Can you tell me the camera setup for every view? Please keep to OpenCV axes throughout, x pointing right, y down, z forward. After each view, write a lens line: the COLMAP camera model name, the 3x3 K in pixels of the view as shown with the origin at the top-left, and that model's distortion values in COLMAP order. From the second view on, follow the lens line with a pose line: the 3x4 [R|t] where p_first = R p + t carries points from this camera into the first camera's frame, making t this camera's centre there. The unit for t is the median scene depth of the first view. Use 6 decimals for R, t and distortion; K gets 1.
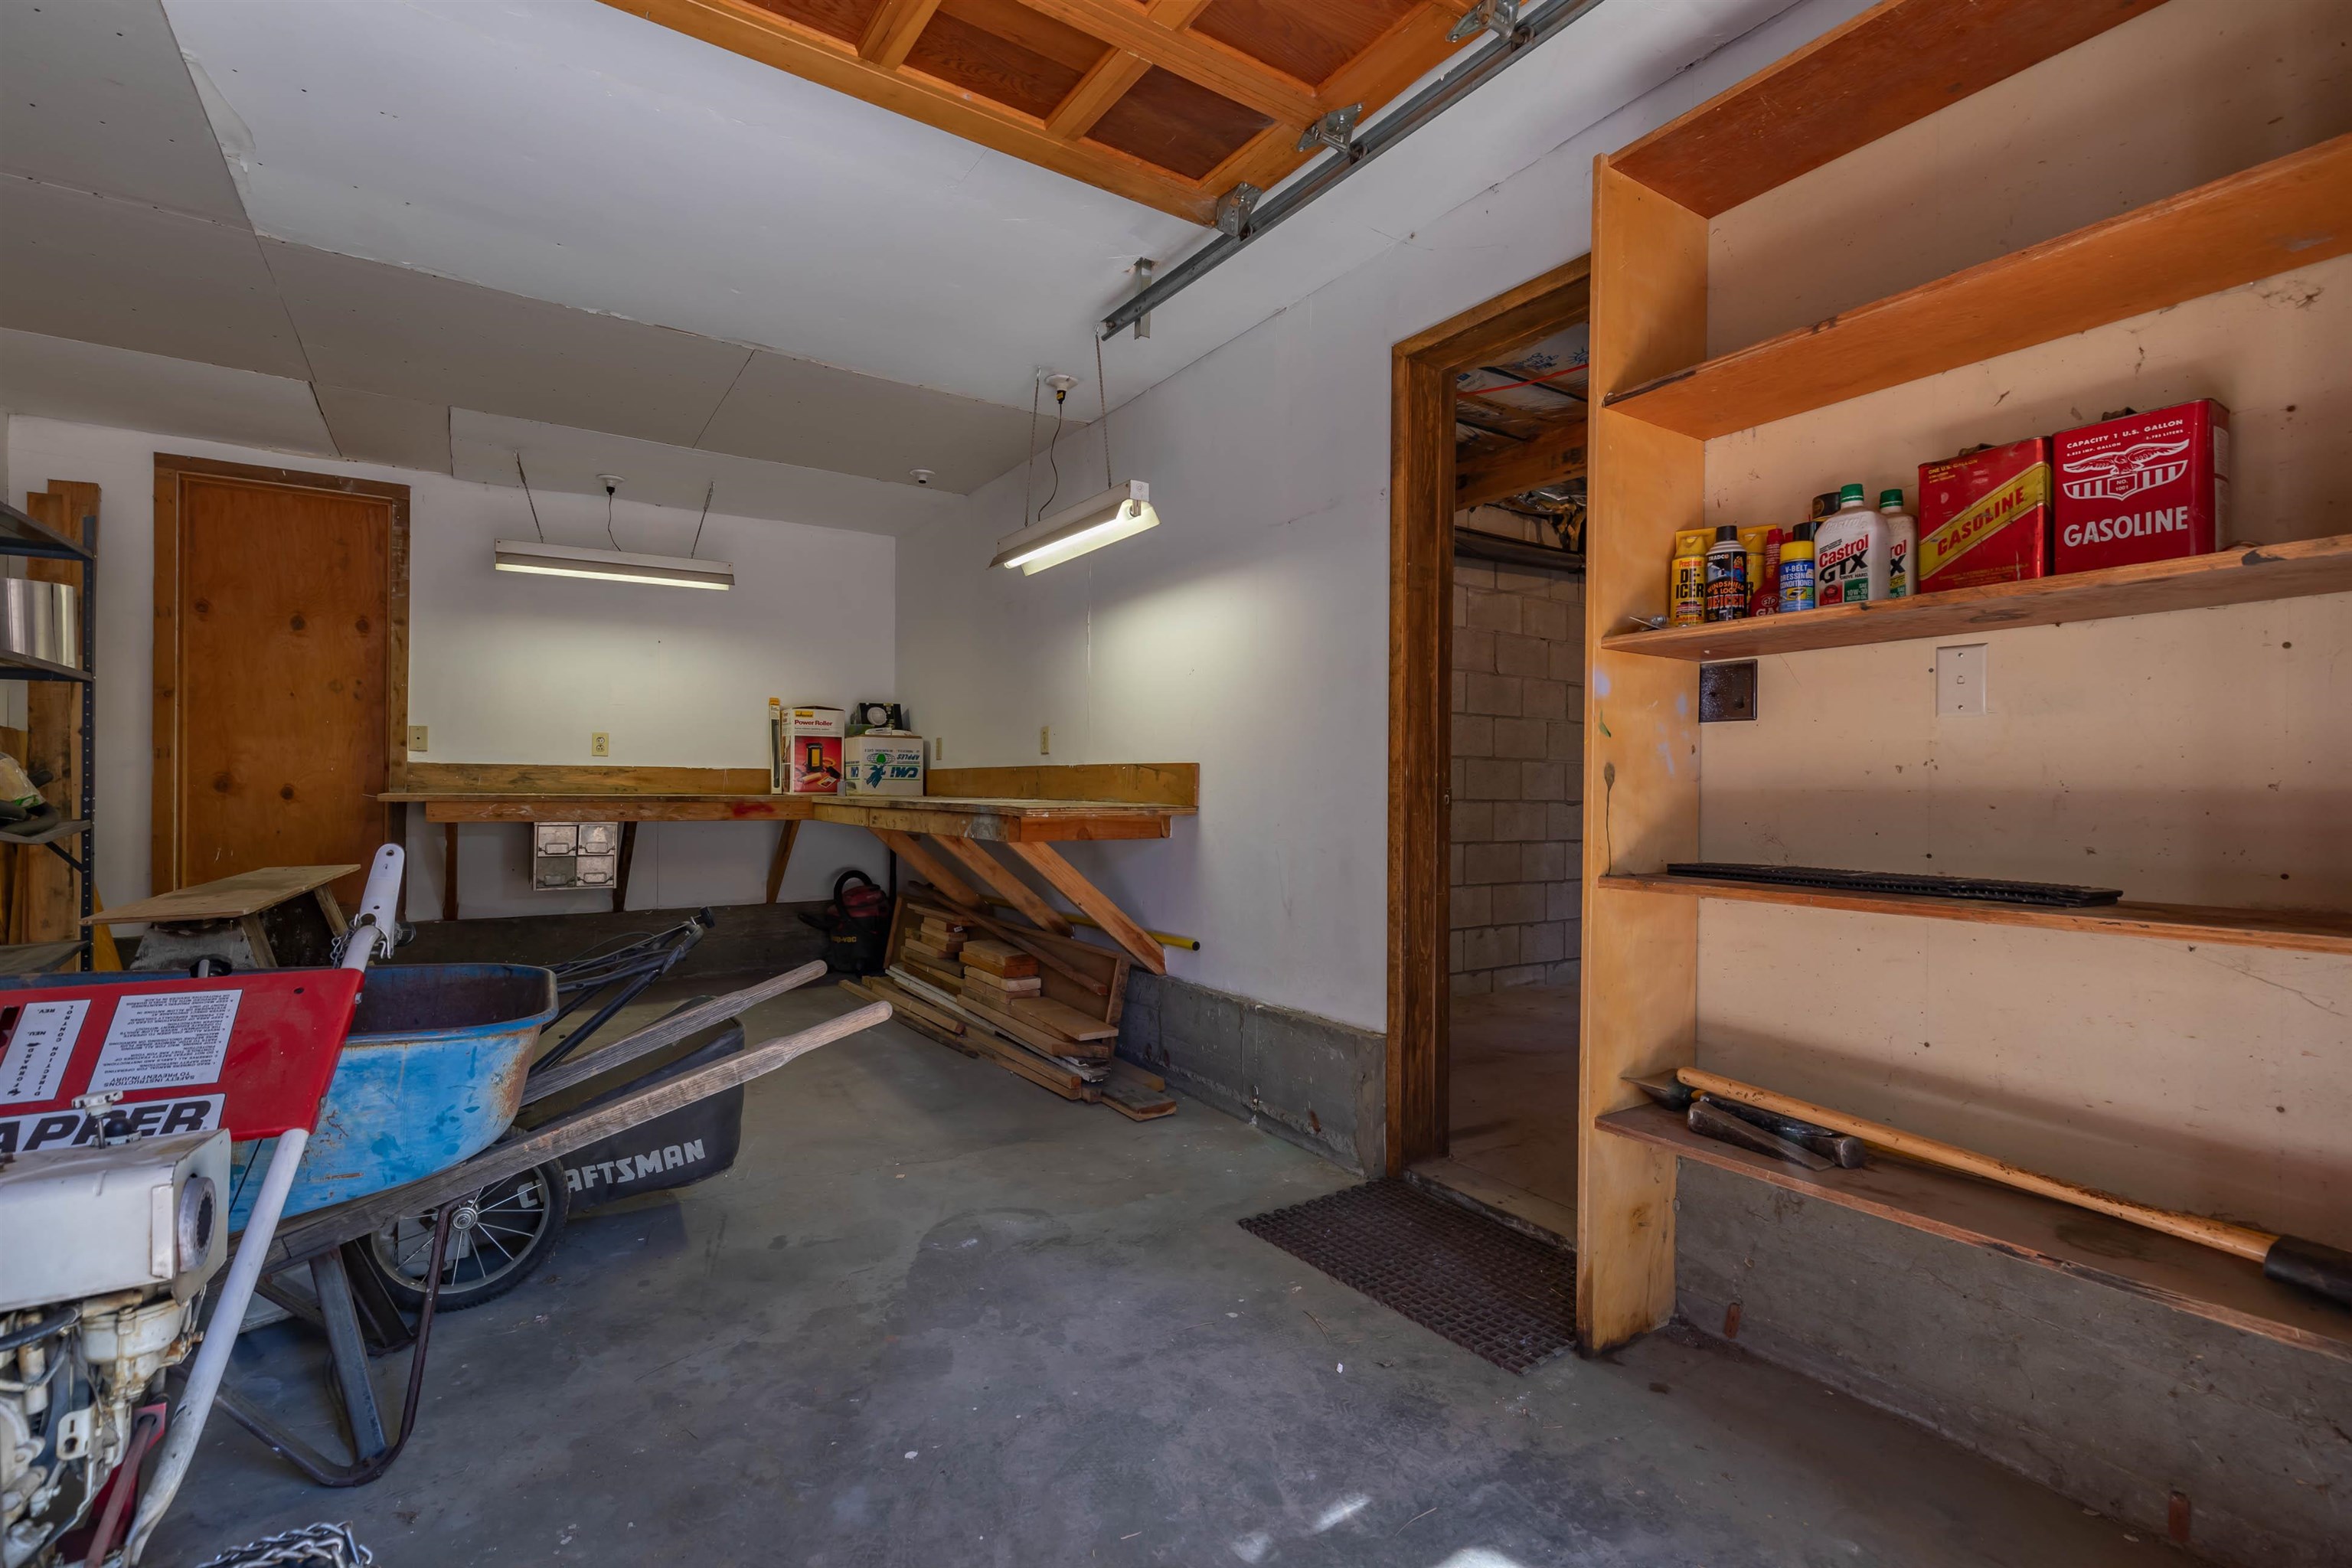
lens RADIAL K [[1053.5, 0, 1180.4], [0, 1053.5, 783.7], [0, 0, 1]] dist [0.012027, -0.003182]
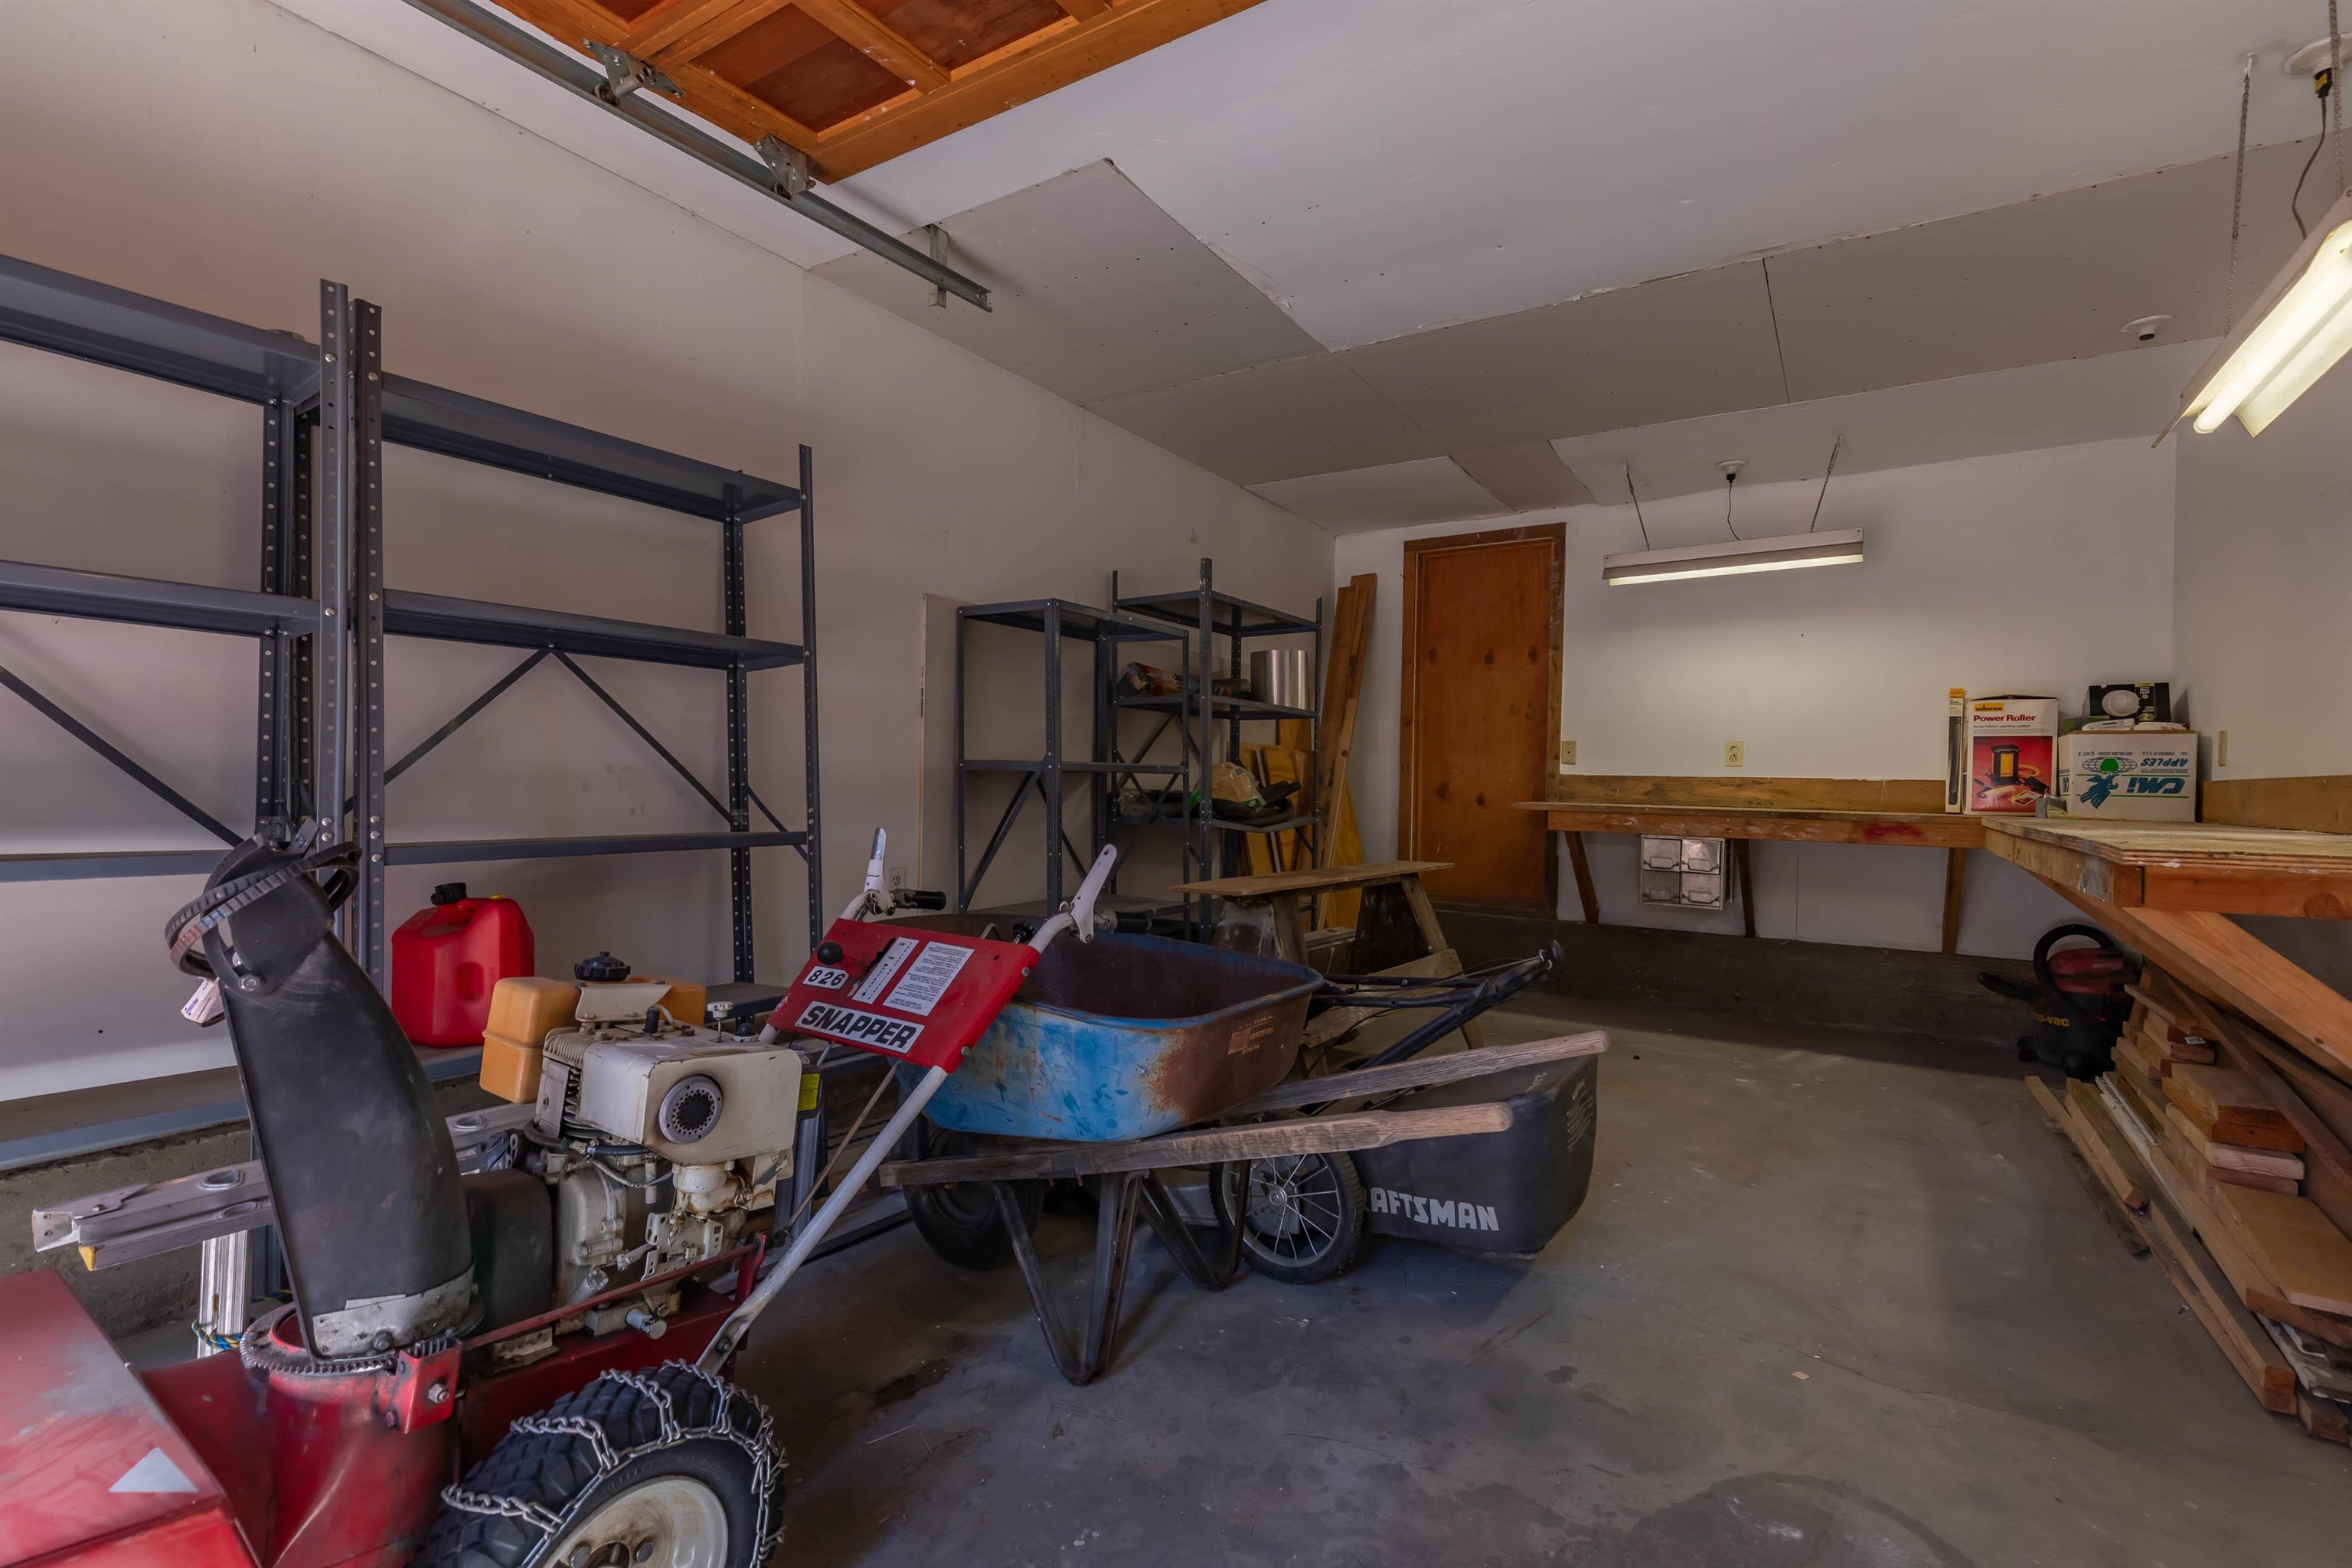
lens RADIAL K [[1053.5, 0, 1180.4], [0, 1053.5, 783.7], [0, 0, 1]] dist [0.012027, -0.003182]
pose [[0.405474, 0.002806, -0.914102, 0.114359], [-0.012789, 0.999915, -0.002604, -0.002723], [0.914017, 0.012746, 0.405476, 0.201413]]
